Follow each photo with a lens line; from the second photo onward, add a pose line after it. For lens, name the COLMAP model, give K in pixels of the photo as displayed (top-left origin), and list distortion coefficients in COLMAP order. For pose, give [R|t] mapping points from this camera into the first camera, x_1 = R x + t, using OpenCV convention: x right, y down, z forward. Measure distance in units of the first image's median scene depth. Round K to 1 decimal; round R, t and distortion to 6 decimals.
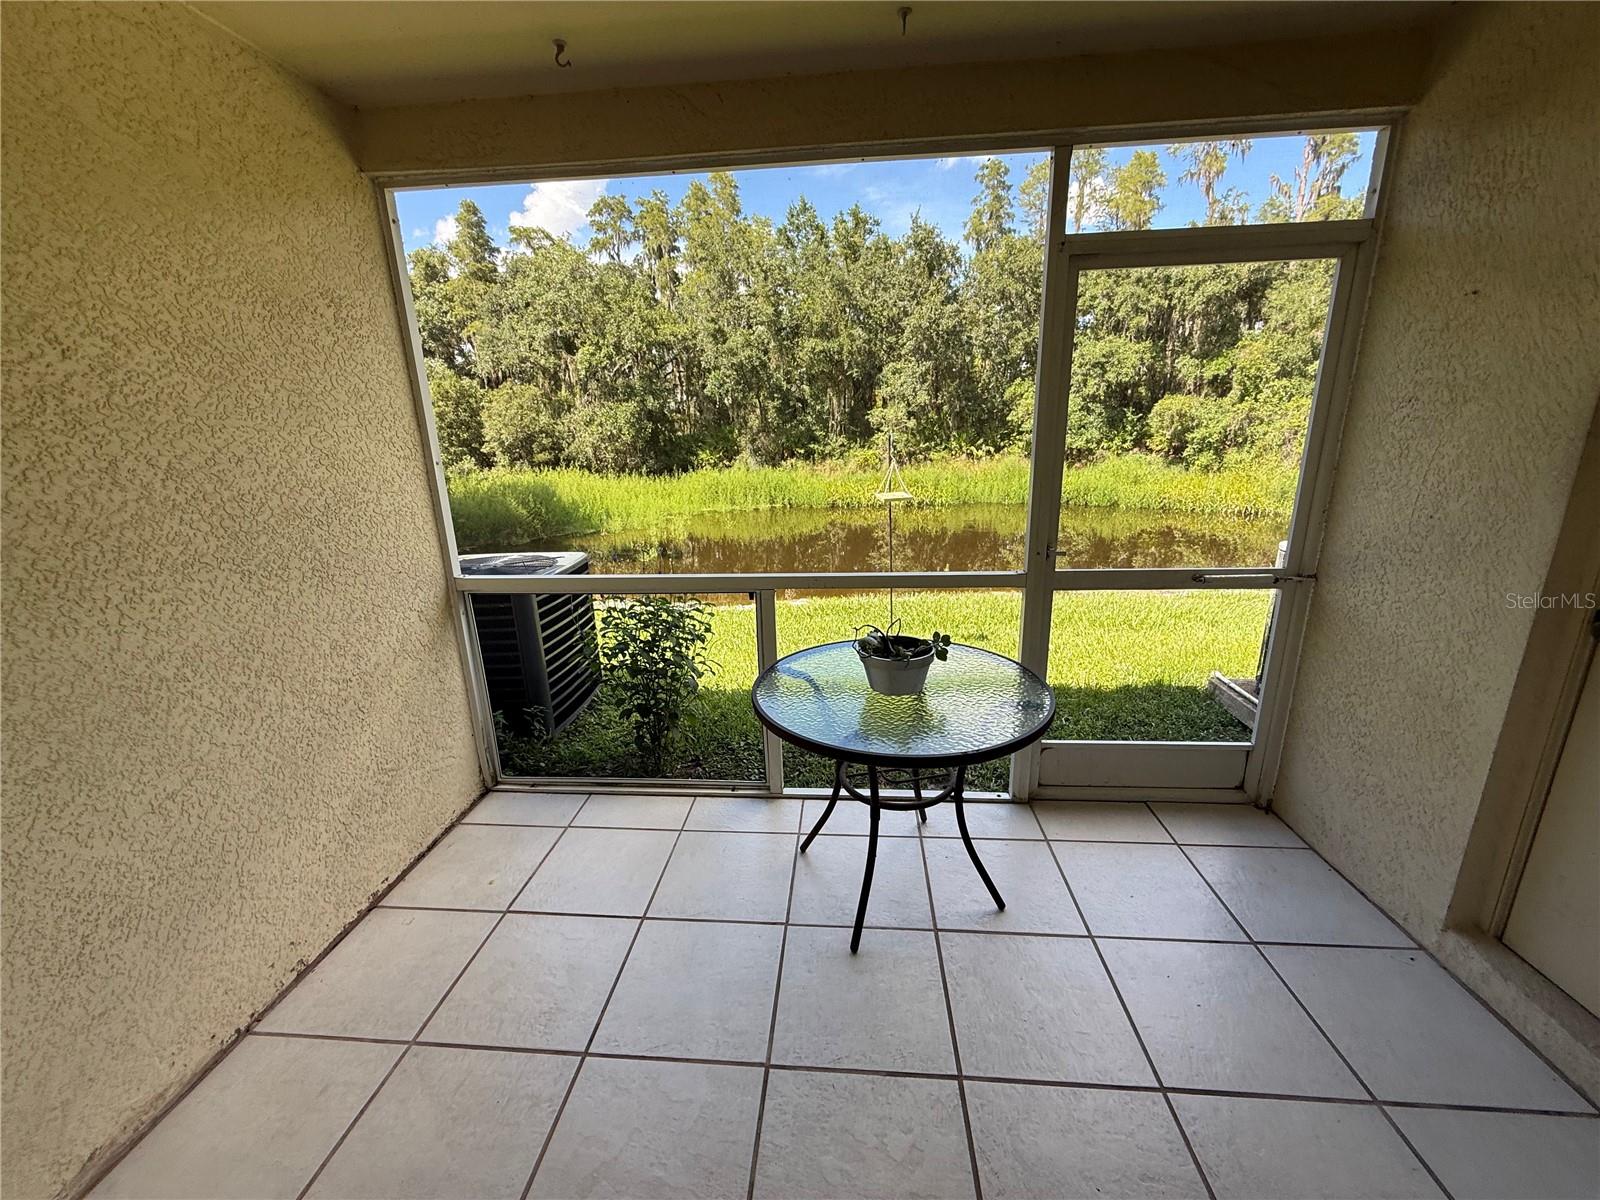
lens RADIAL K [[640.0, 0, 797.6], [0, 640.0, 604.6], [0, 0, 1]] dist [-0.002248, 0.000740]
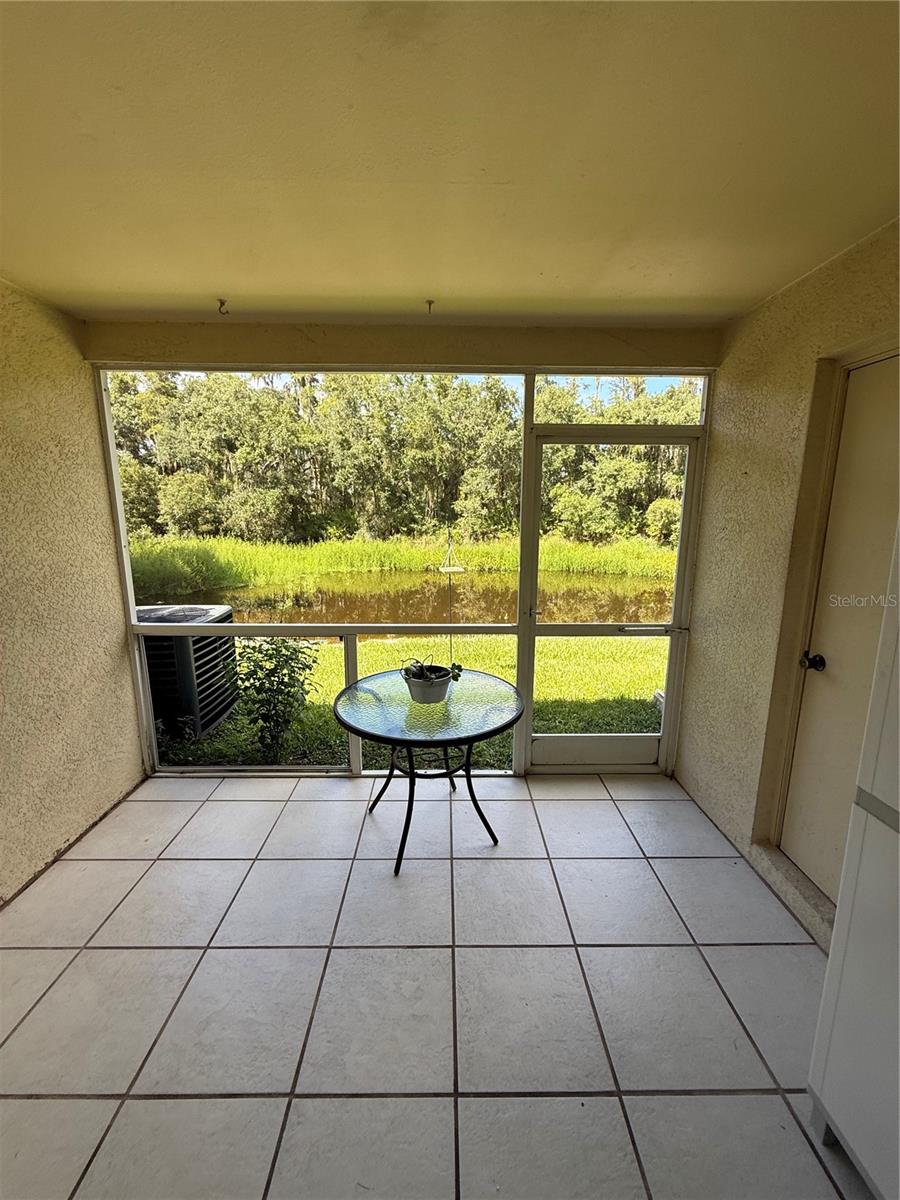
lens RADIAL K [[480.0, 0, 450.9], [0, 480.0, 600.5], [0, 0, 1]] dist [-0.002248, 0.000740]
pose [[0.994943, 0.014174, 0.099441, 0.005055], [-0.005547, 0.996236, -0.086507, -0.000477], [-0.100293, 0.085518, 0.991276, -0.010693]]
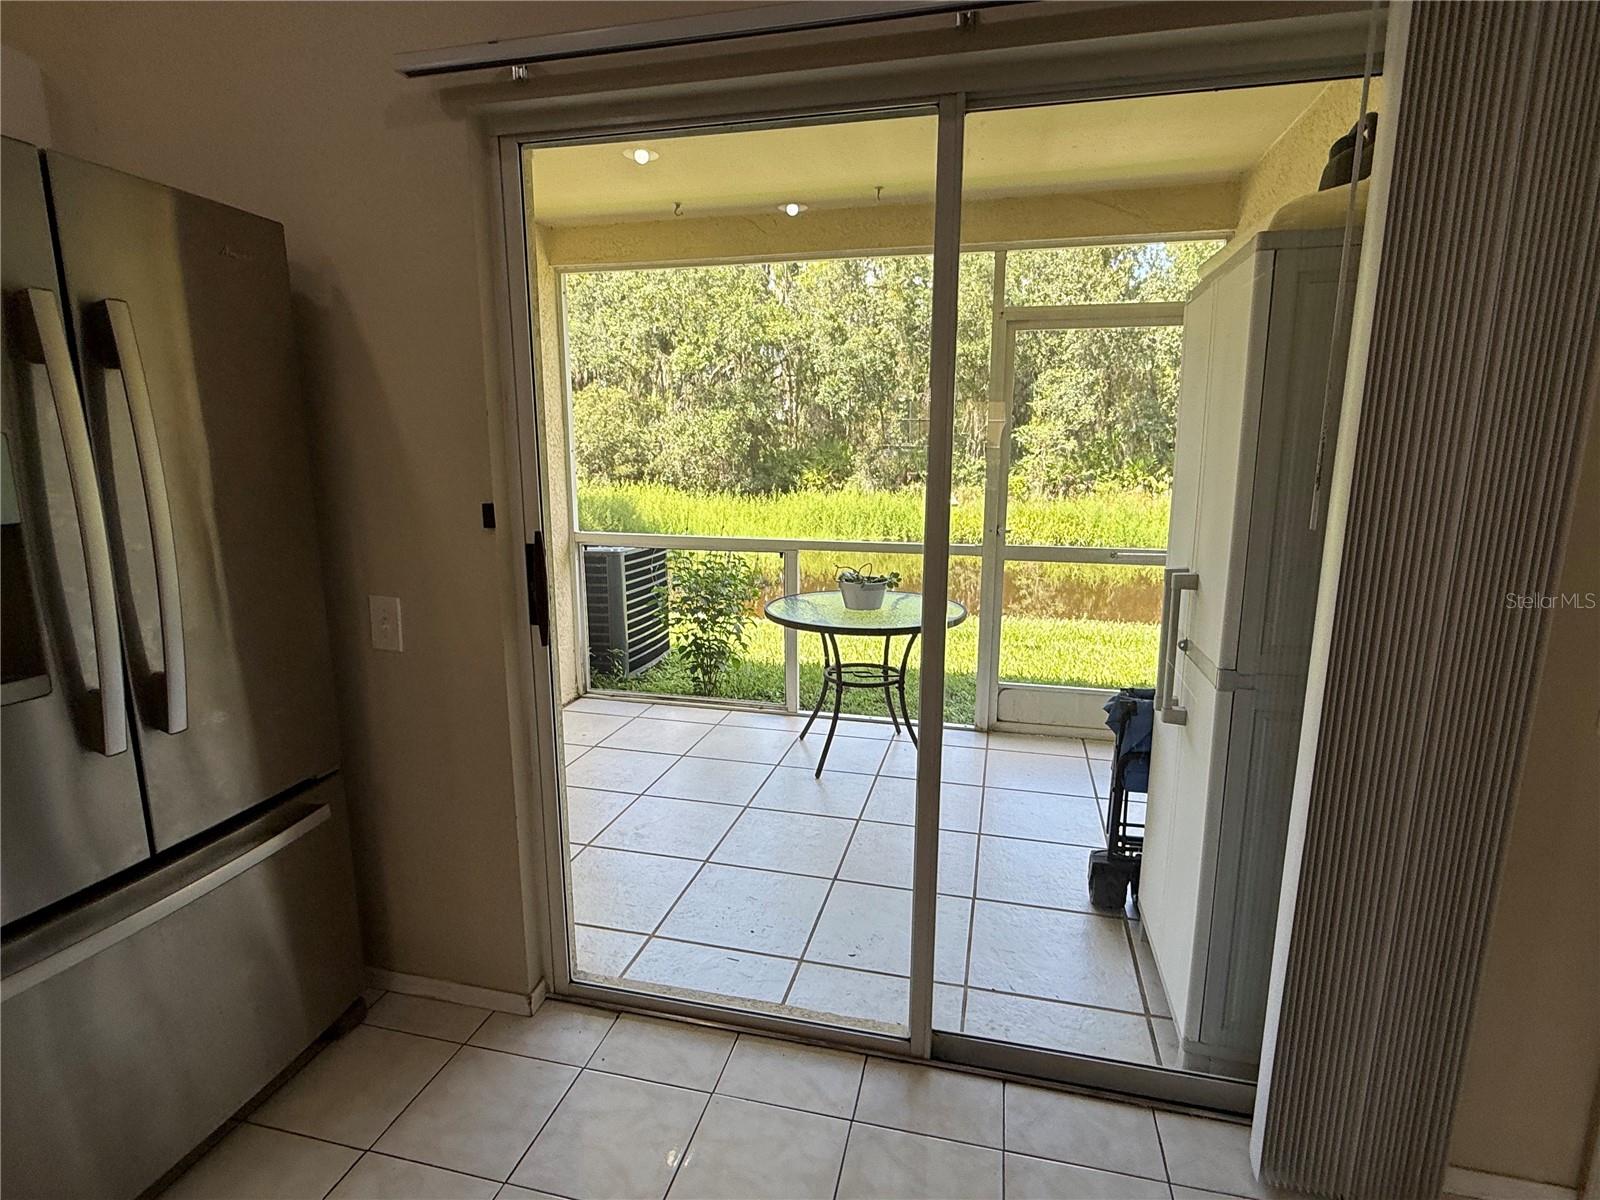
lens RADIAL K [[827.0, 0, 793.4], [0, 827.0, 606.5], [0, 0, 1]] dist [-0.004550, 0.000615]
pose [[0.985123, 0.062337, -0.160147, 0.017019], [-0.074389, 0.994742, -0.070396, 0.015276], [0.154917, 0.081262, 0.984580, -0.050214]]
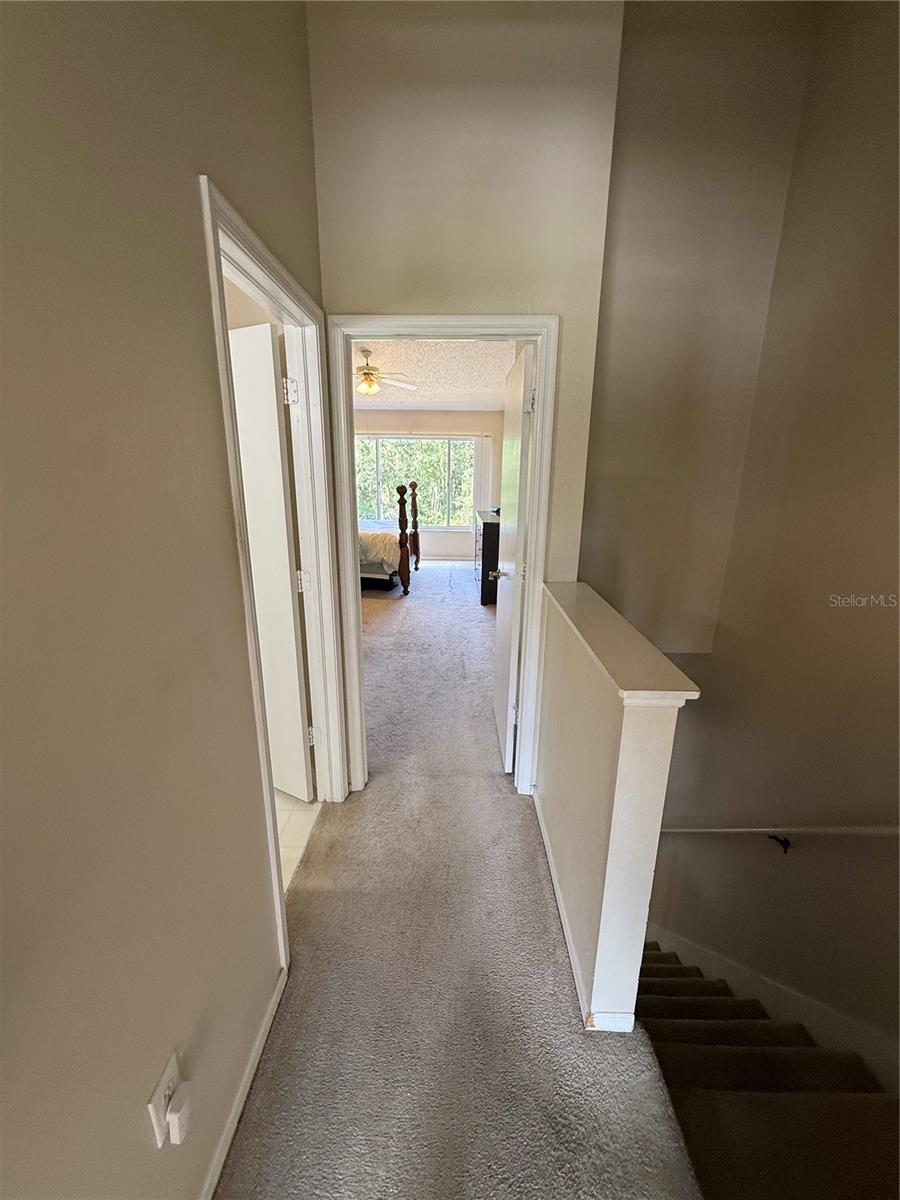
lens RADIAL K [[480.0, 0, 452.2], [0, 480.0, 598.3], [0, 0, 1]] dist [-0.002248, 0.000740]
pose [[0.997006, 0.021762, 0.074201, 0.019880], [-0.020609, 0.999655, -0.016265, -0.025092], [-0.074530, 0.014687, 0.997111, -0.262362]]
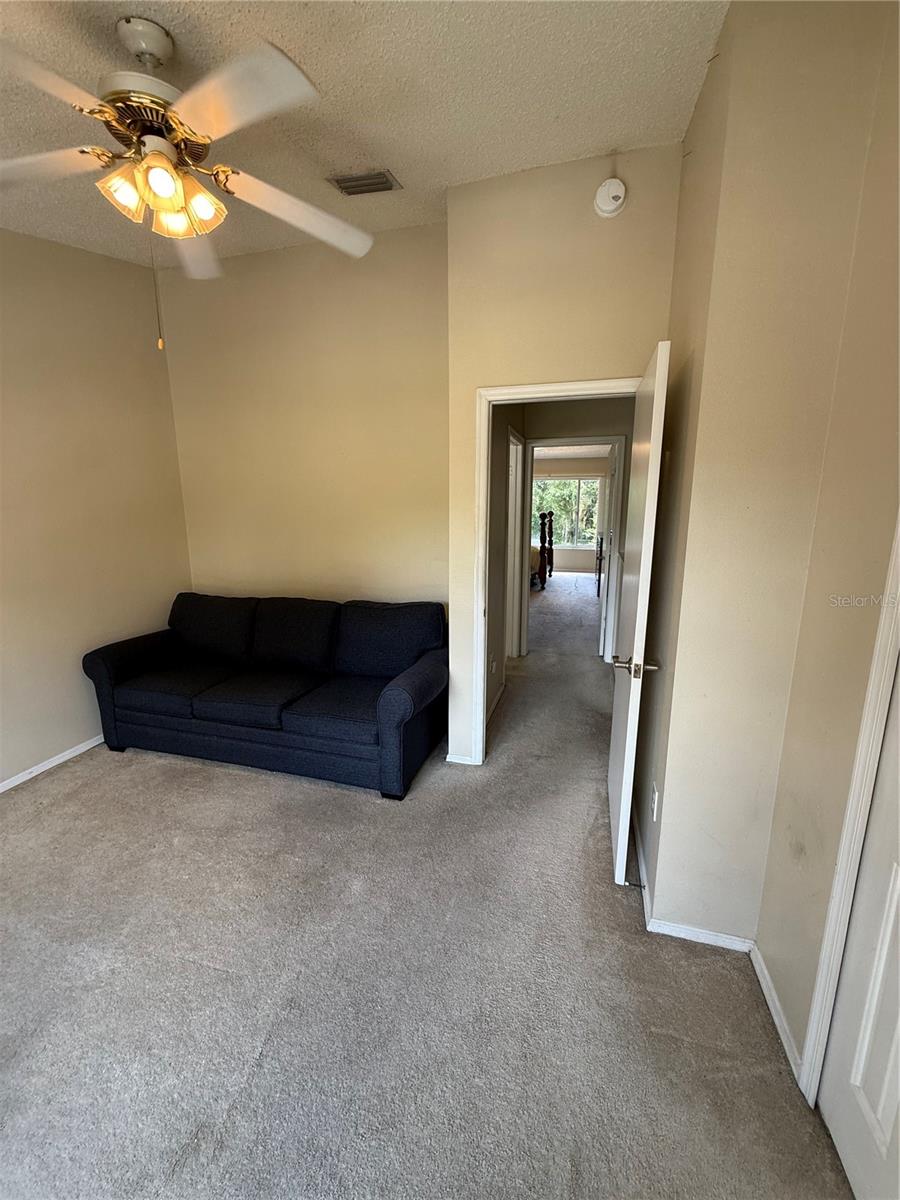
lens RADIAL K [[480.0, 0, 450.3], [0, 480.0, 597.9], [0, 0, 1]] dist [-0.002248, 0.000740]
pose [[0.979330, 0.064696, -0.191643, 0.016760], [-0.079590, 0.994292, -0.071056, -0.001876], [0.185952, 0.084840, 0.978889, -0.341774]]
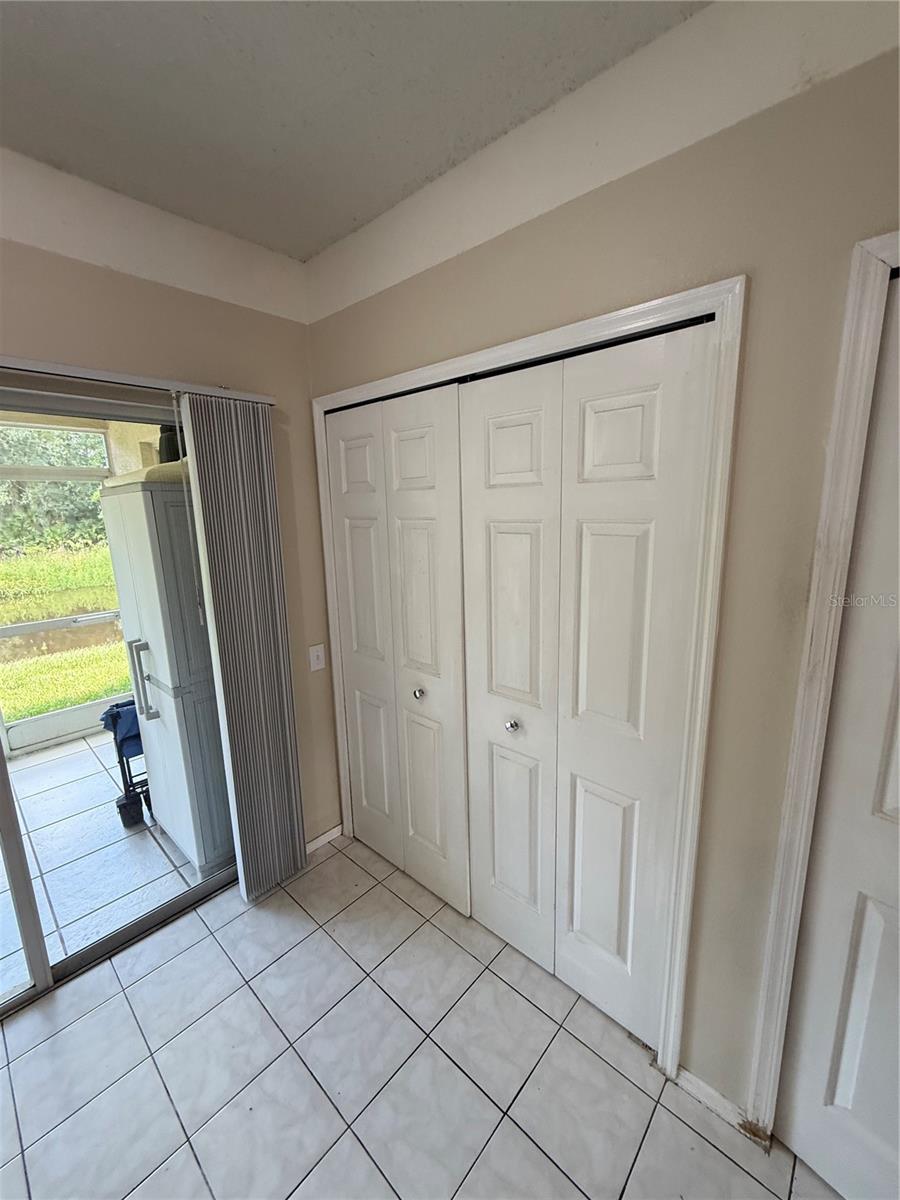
lens RADIAL K [[480.0, 0, 449.7], [0, 480.0, 596.3], [0, 0, 1]] dist [-0.002248, 0.000740]
pose [[0.616432, -0.133647, 0.775983, 0.011427], [0.219177, 0.975666, -0.006073, 0.010573], [-0.756289, 0.173821, 0.630724, -0.061826]]
